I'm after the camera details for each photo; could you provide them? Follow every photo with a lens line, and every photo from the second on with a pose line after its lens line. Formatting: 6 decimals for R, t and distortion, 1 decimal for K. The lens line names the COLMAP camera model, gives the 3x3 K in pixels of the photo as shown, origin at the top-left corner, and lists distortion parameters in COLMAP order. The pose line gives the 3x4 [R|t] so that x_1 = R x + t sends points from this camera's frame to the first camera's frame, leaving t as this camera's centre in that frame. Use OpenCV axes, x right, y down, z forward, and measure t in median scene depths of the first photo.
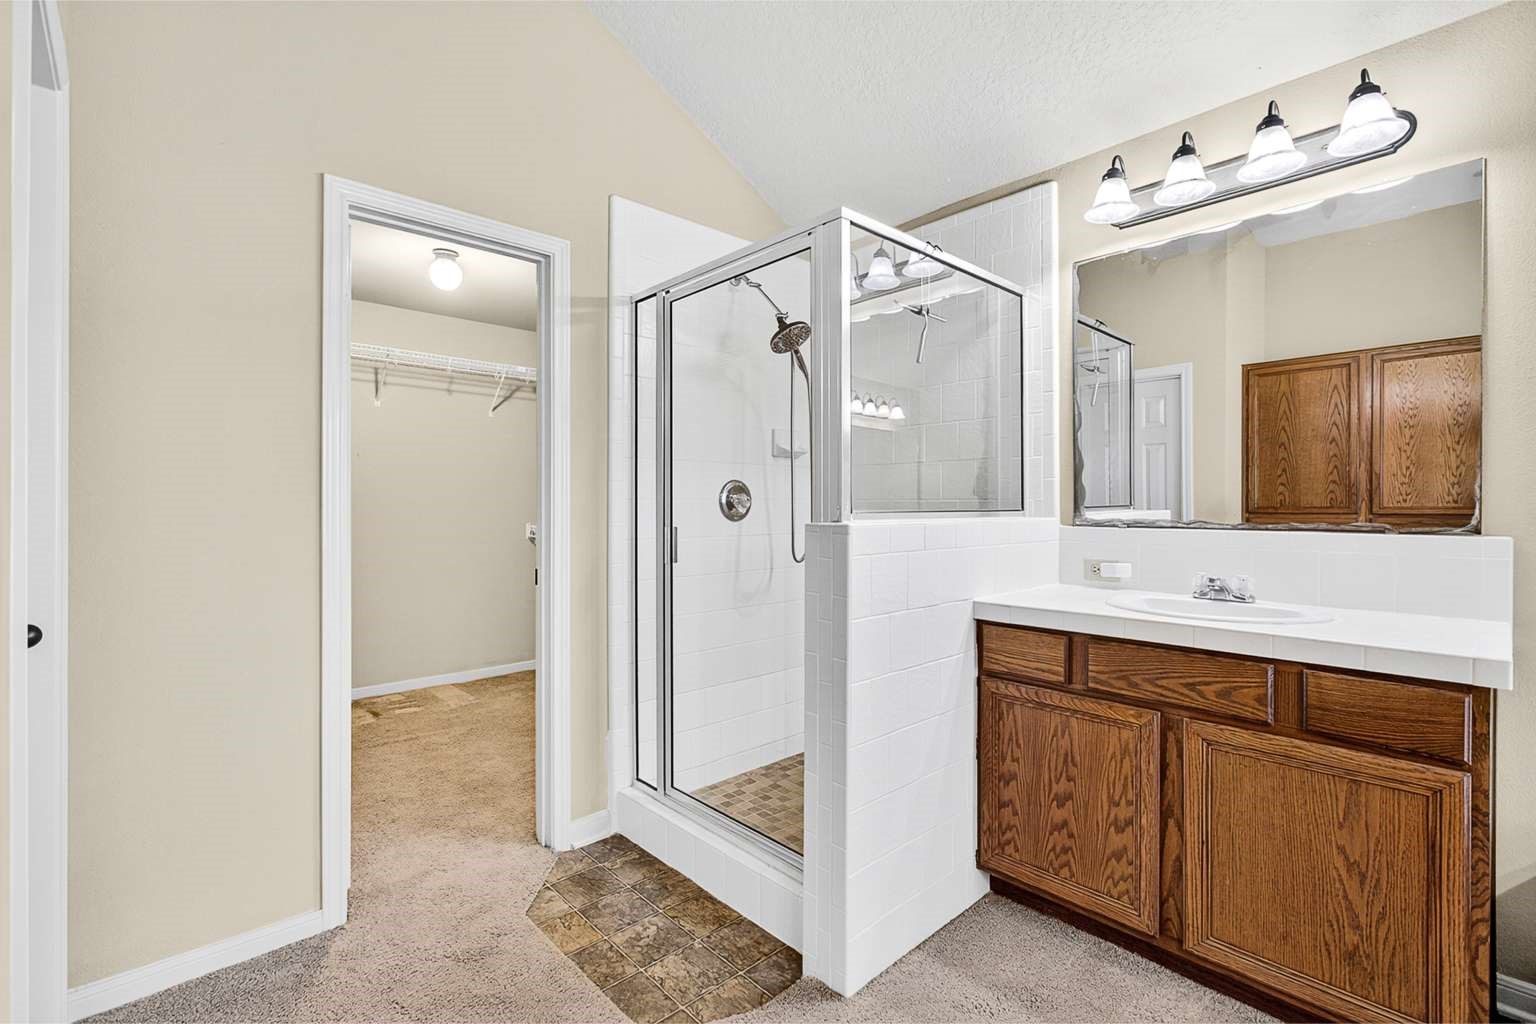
lens RADIAL K [[694.0, 0, 767.5], [0, 694.0, 505.6], [0, 0, 1]] dist [0.000053, 0.000121]
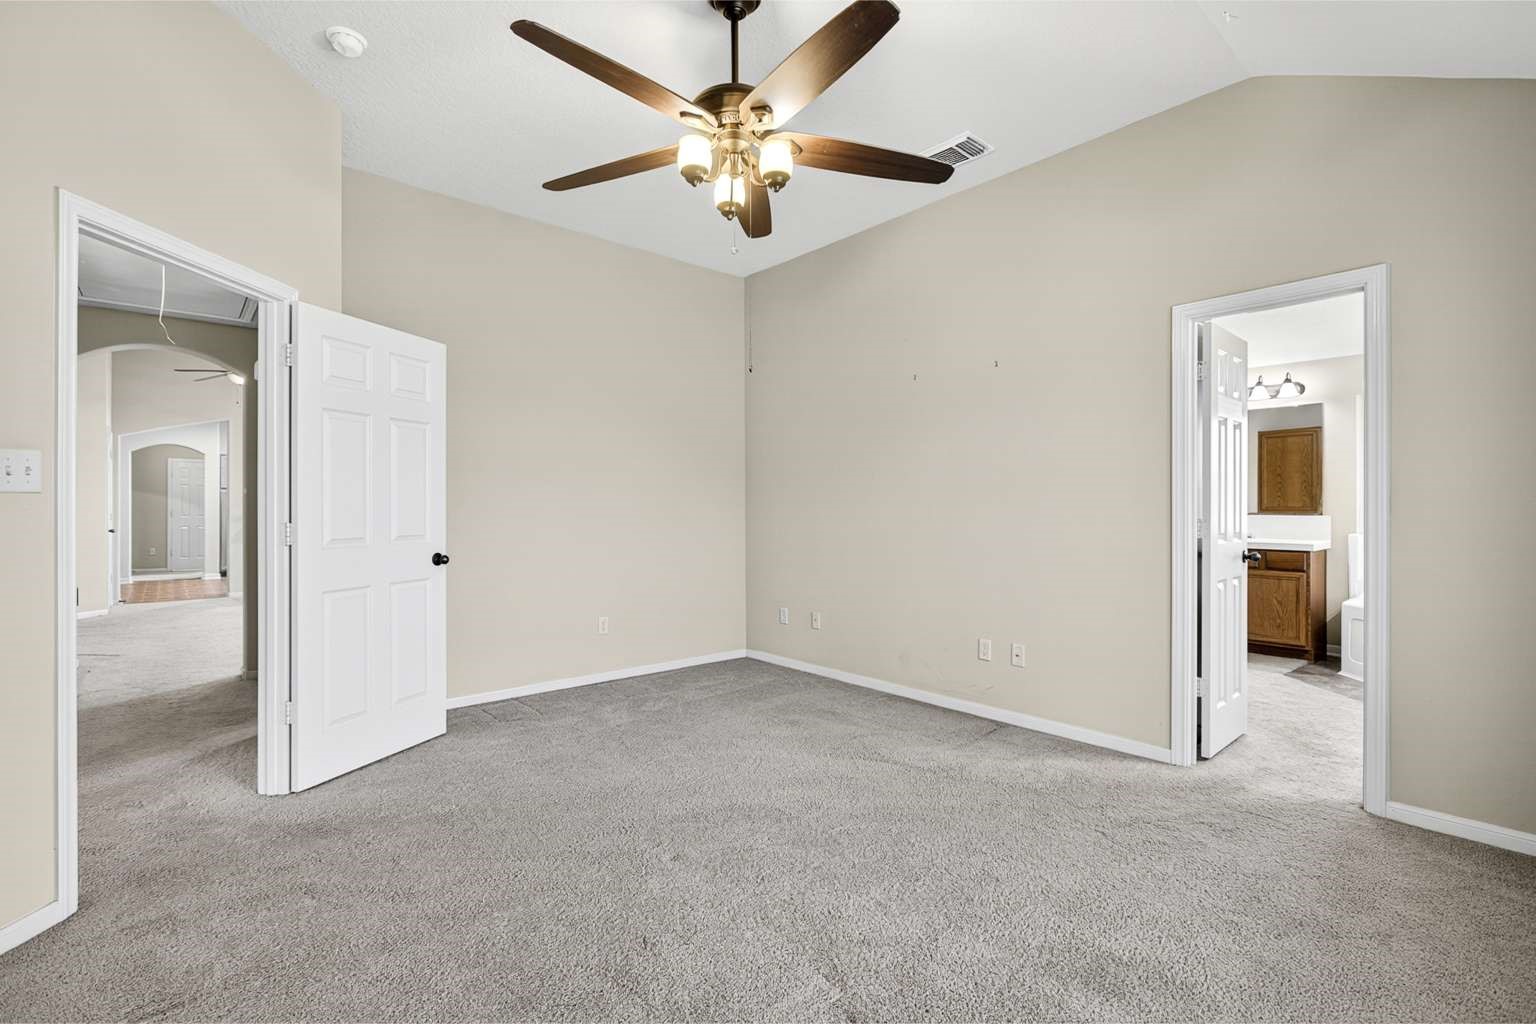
lens RADIAL K [[694.0, 0, 767.5], [0, 694.0, 505.6], [0, 0, 1]] dist [0.000053, 0.000121]
pose [[0.999522, 0.001056, -0.030906, -1.797742], [-0.001023, 0.999999, 0.001098, -0.005698], [0.030907, -0.001066, 0.999522, -2.821191]]
